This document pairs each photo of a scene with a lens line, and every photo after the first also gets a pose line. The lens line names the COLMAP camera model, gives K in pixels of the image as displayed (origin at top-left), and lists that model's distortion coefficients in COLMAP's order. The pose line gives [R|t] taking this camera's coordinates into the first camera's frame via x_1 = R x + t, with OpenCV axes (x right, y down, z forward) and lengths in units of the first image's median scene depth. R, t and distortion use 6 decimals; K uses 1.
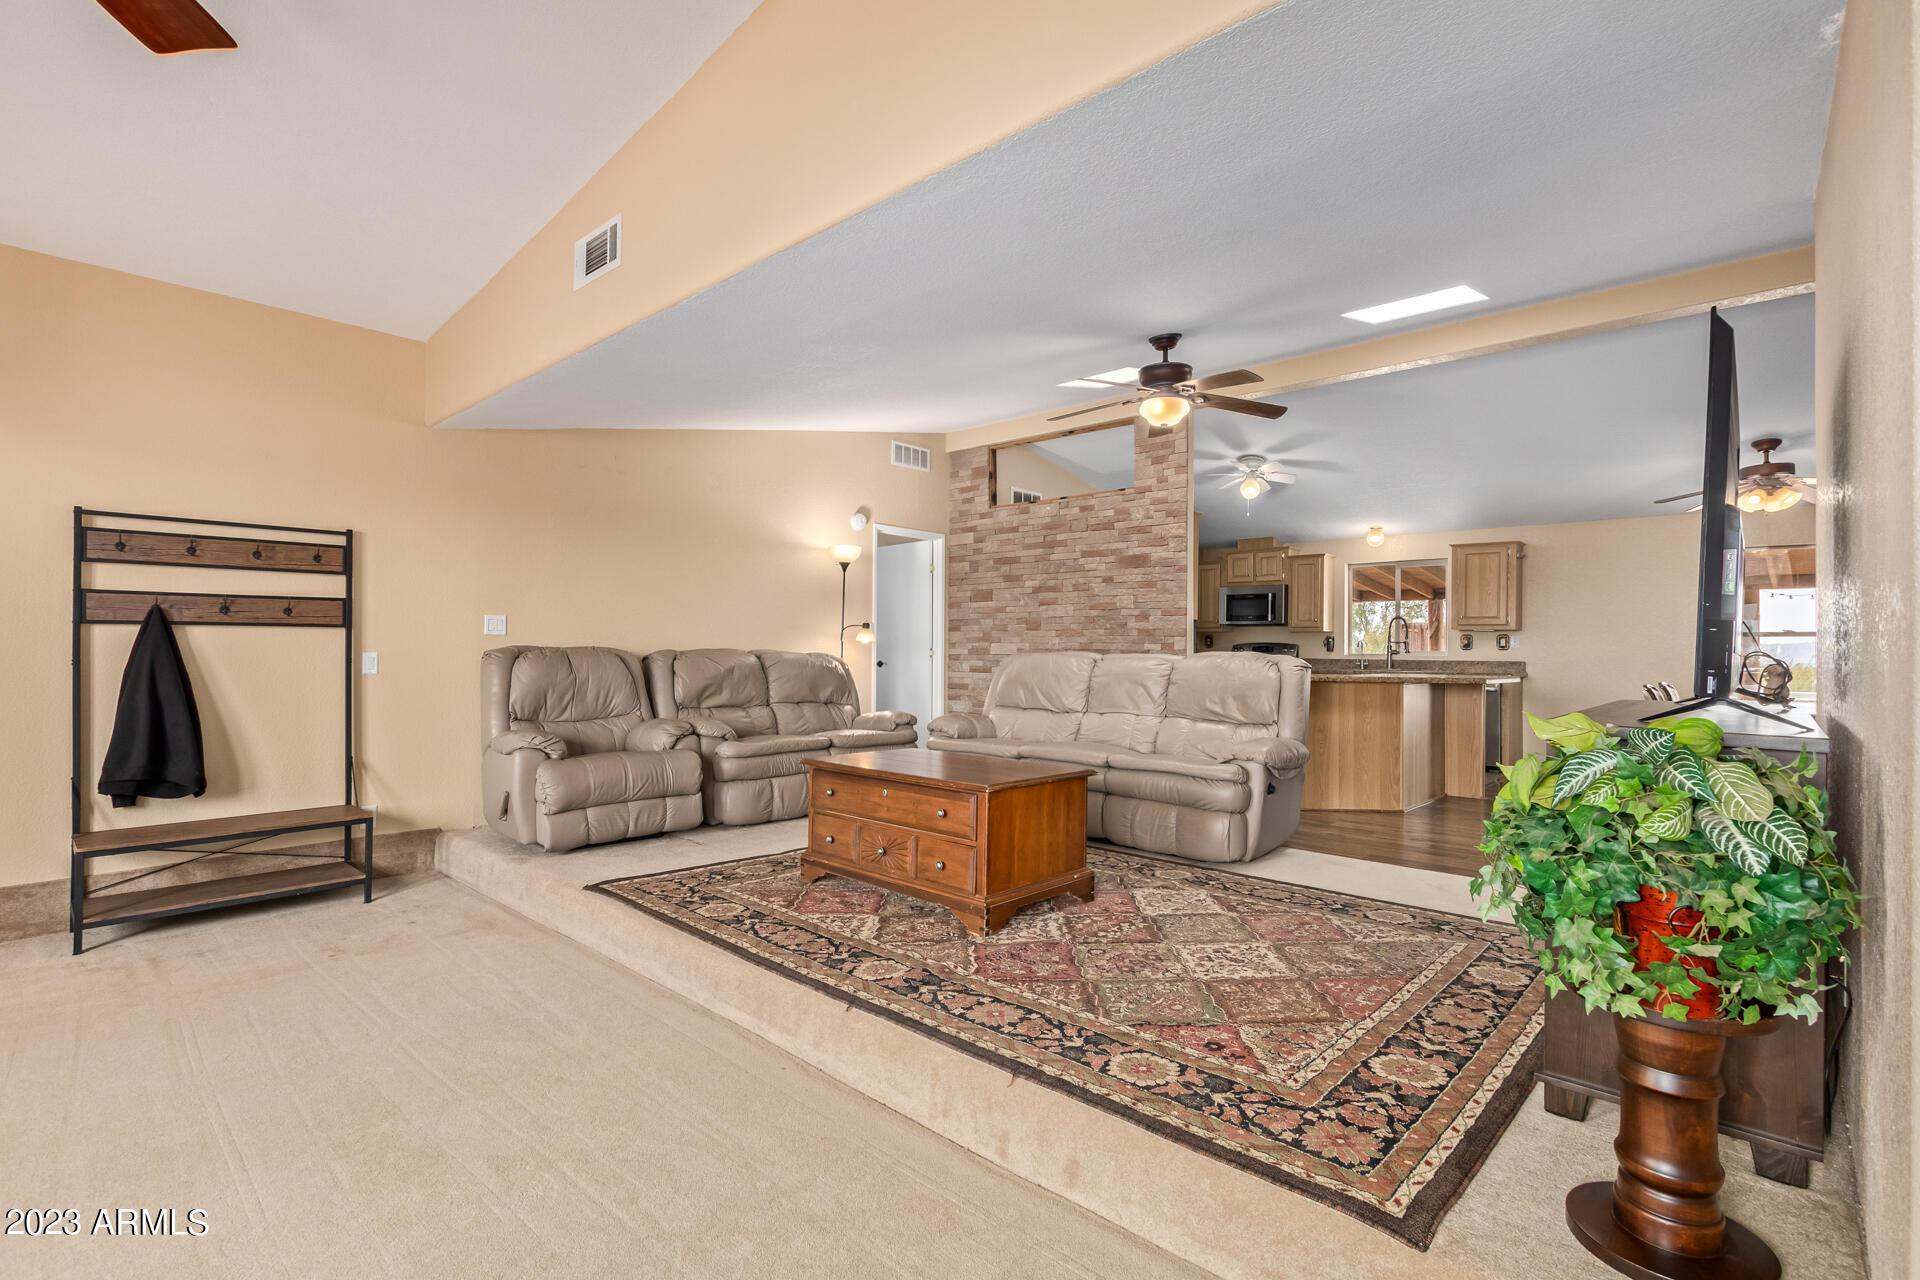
lens RADIAL K [[881.2, 0, 954.3], [0, 881.2, 650.6], [0, 0, 1]] dist [0.003422, -0.001616]
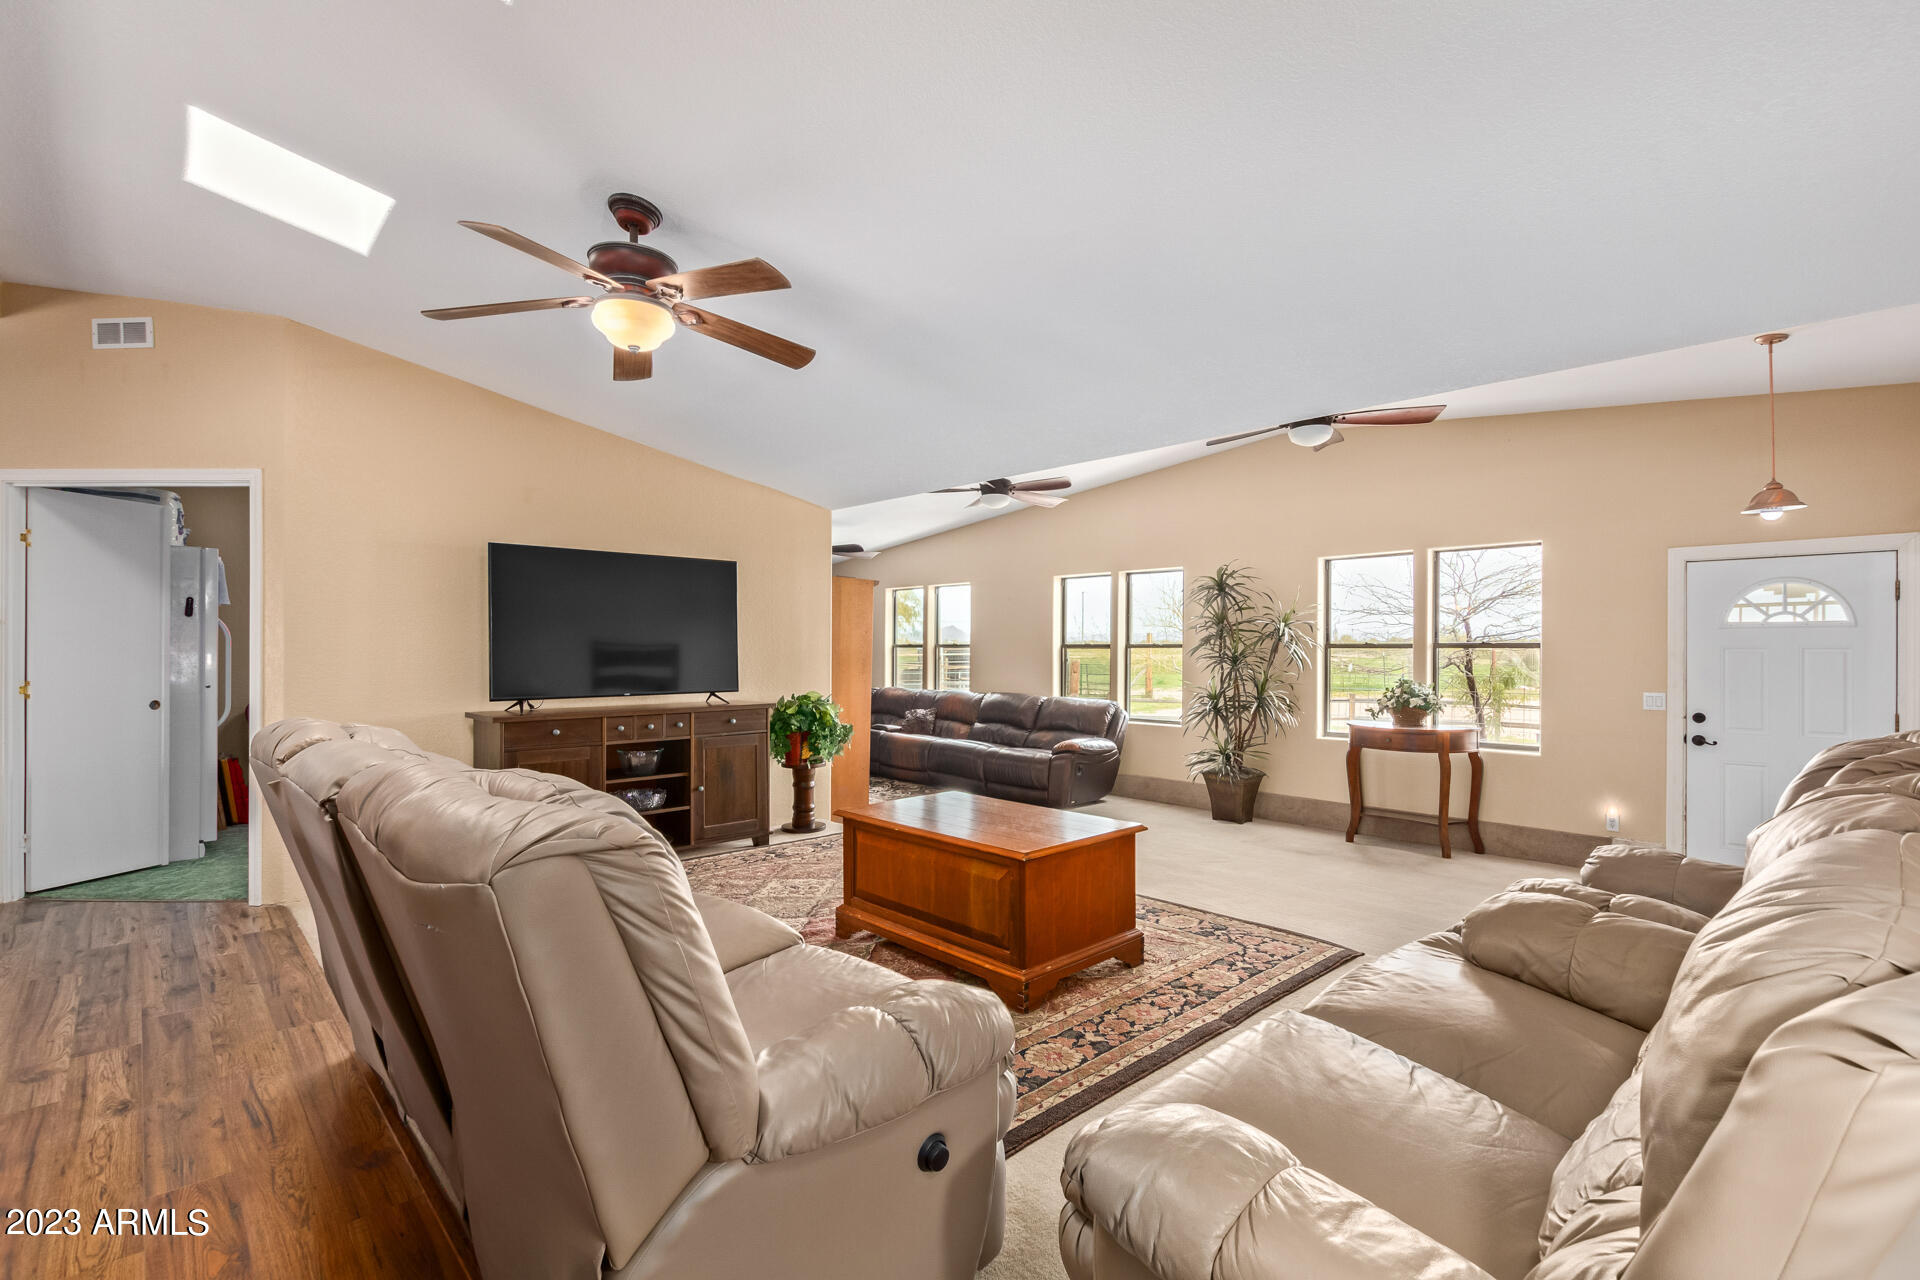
lens RADIAL K [[881.2, 0, 955.3], [0, 881.2, 654.4], [0, 0, 1]] dist [0.003422, -0.001616]
pose [[-0.997086, -0.014846, 0.074826, -0.041919], [-0.013924, 0.999821, 0.012826, -0.048848], [-0.075003, 0.011747, -0.997114, 1.638245]]
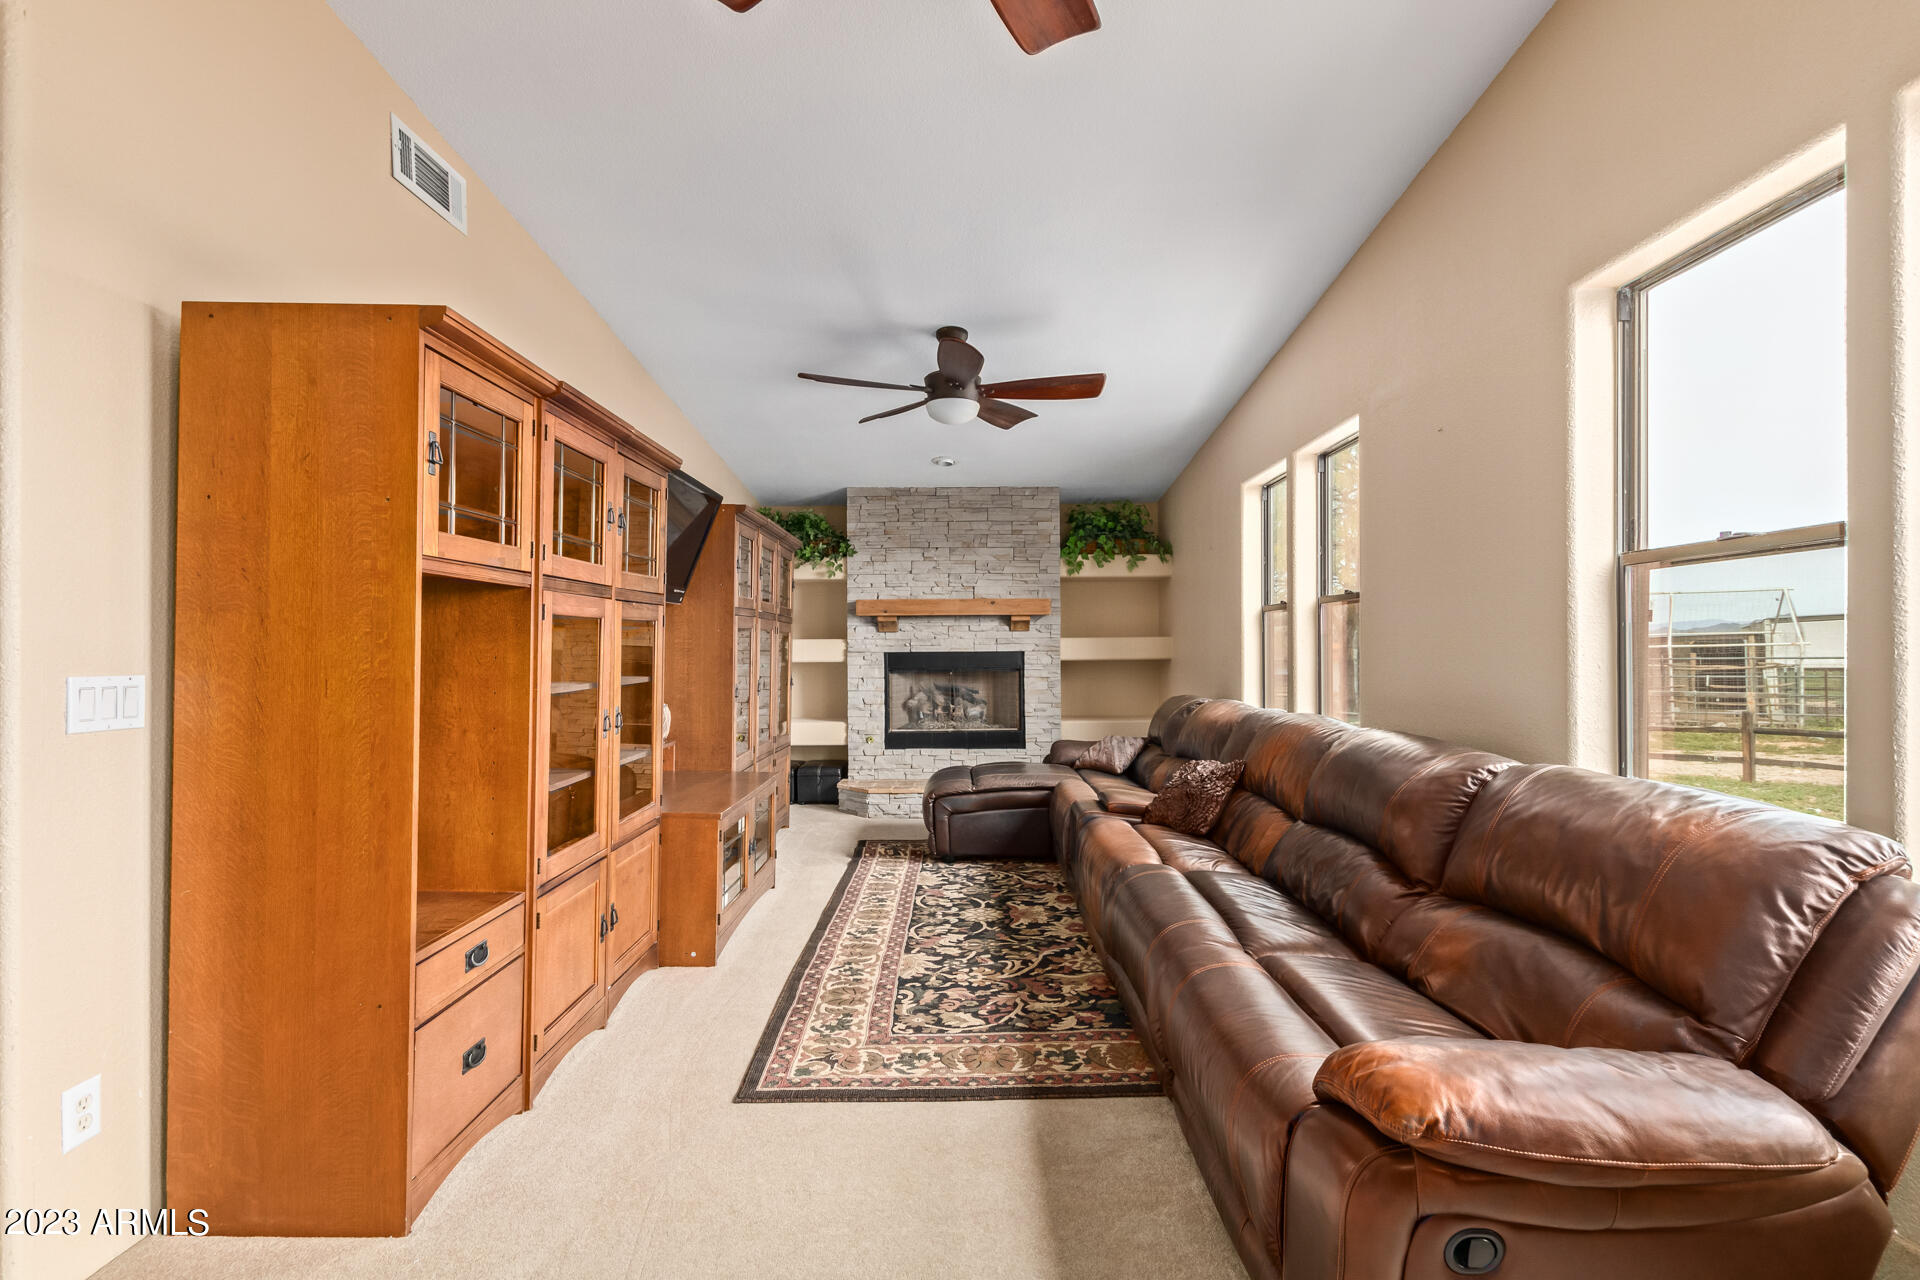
lens RADIAL K [[881.2, 0, 964.8], [0, 881.2, 644.6], [0, 0, 1]] dist [0.003422, -0.001616]
pose [[-0.670026, -0.001404, 0.742336, -0.261583], [0.002382, 0.999989, 0.004041, 0.000934], [-0.742334, 0.004475, -0.670015, 0.188312]]
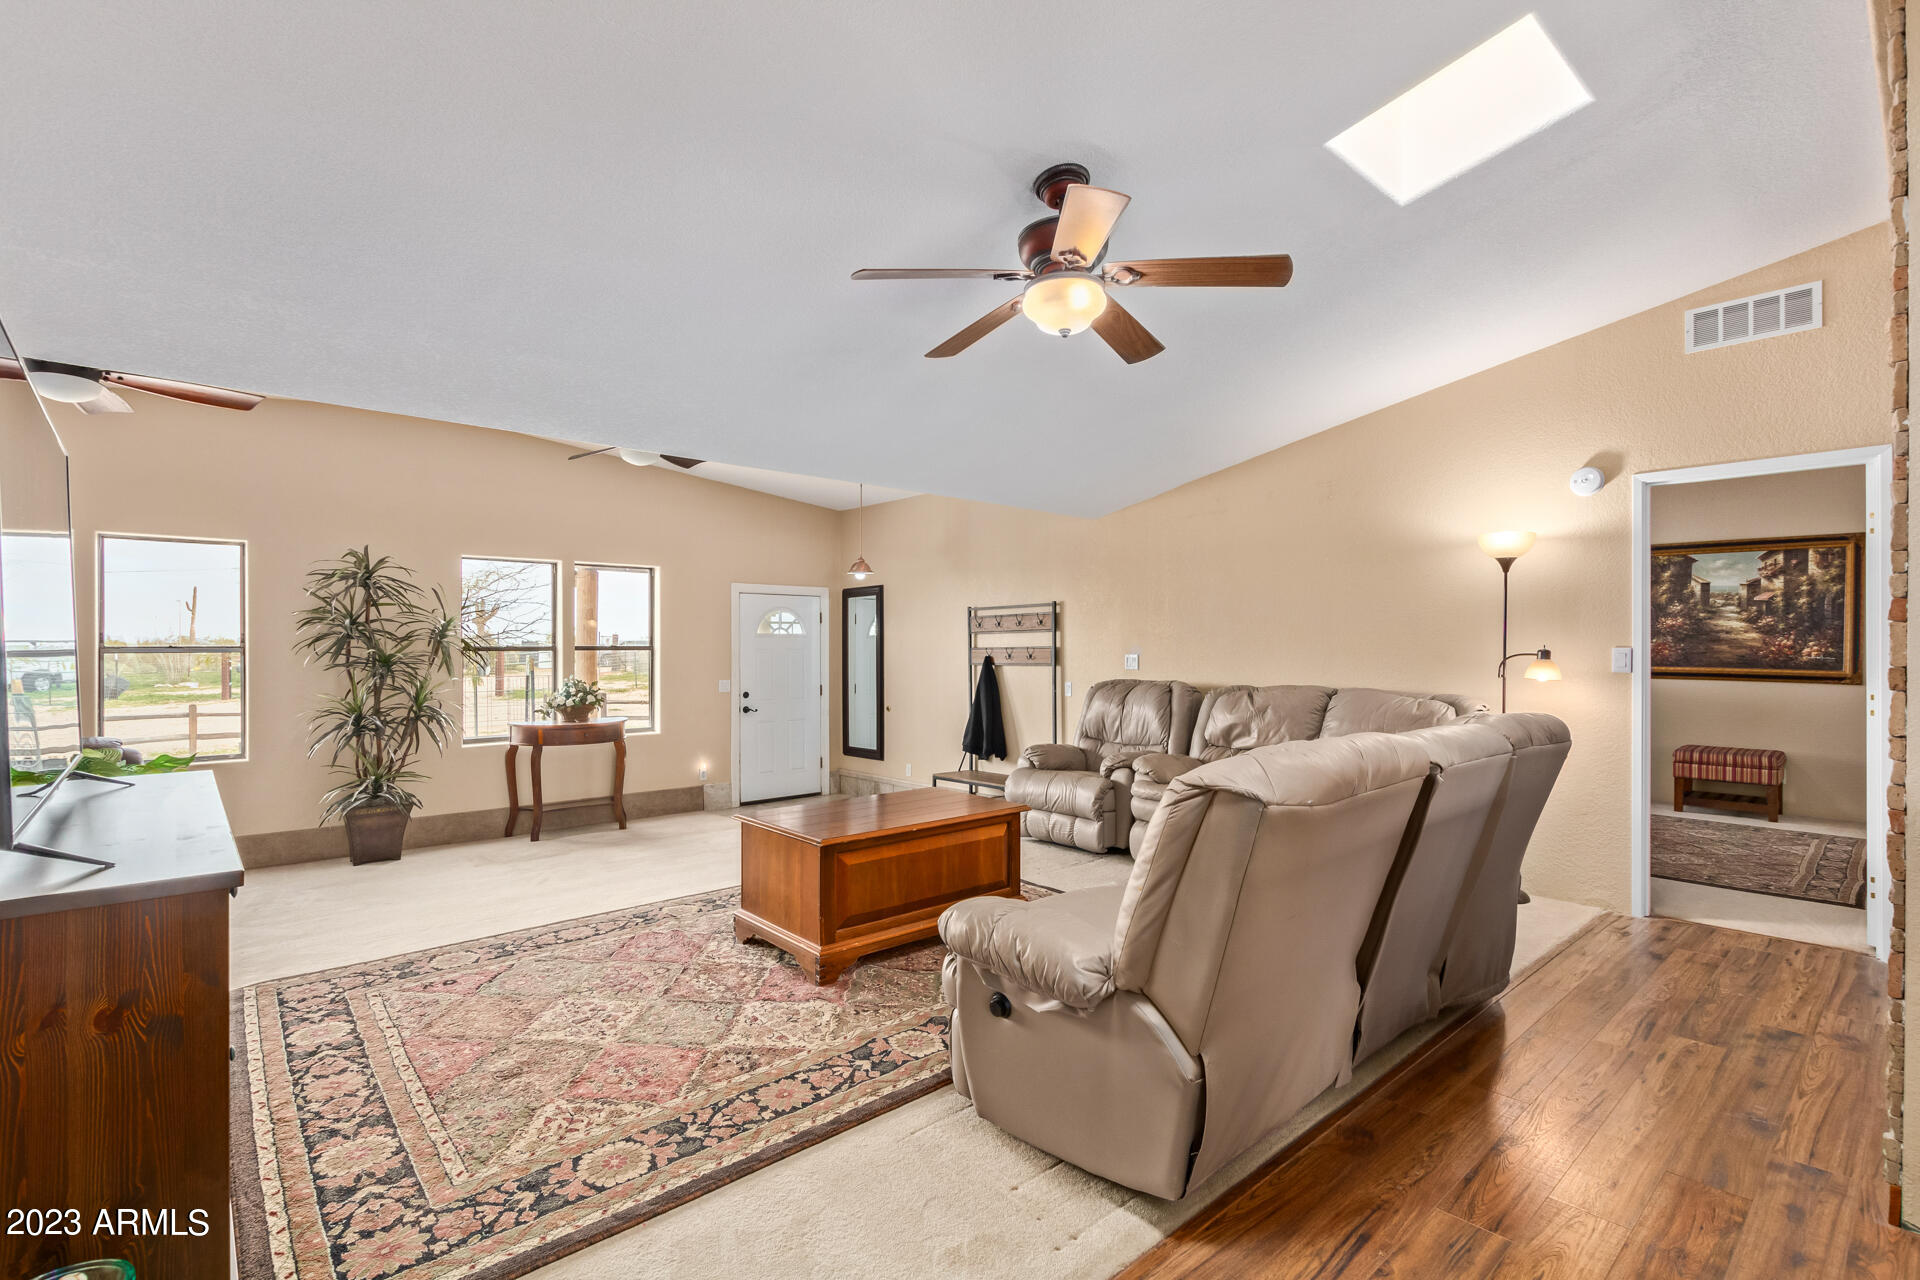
lens RADIAL K [[881.2, 0, 976.0], [0, 881.2, 648.9], [0, 0, 1]] dist [0.003422, -0.001616]
pose [[-0.089459, -0.010798, -0.995932, 0.840524], [-0.001203, 0.999942, -0.010734, -0.038411], [0.995990, 0.000238, -0.089466, 1.009433]]
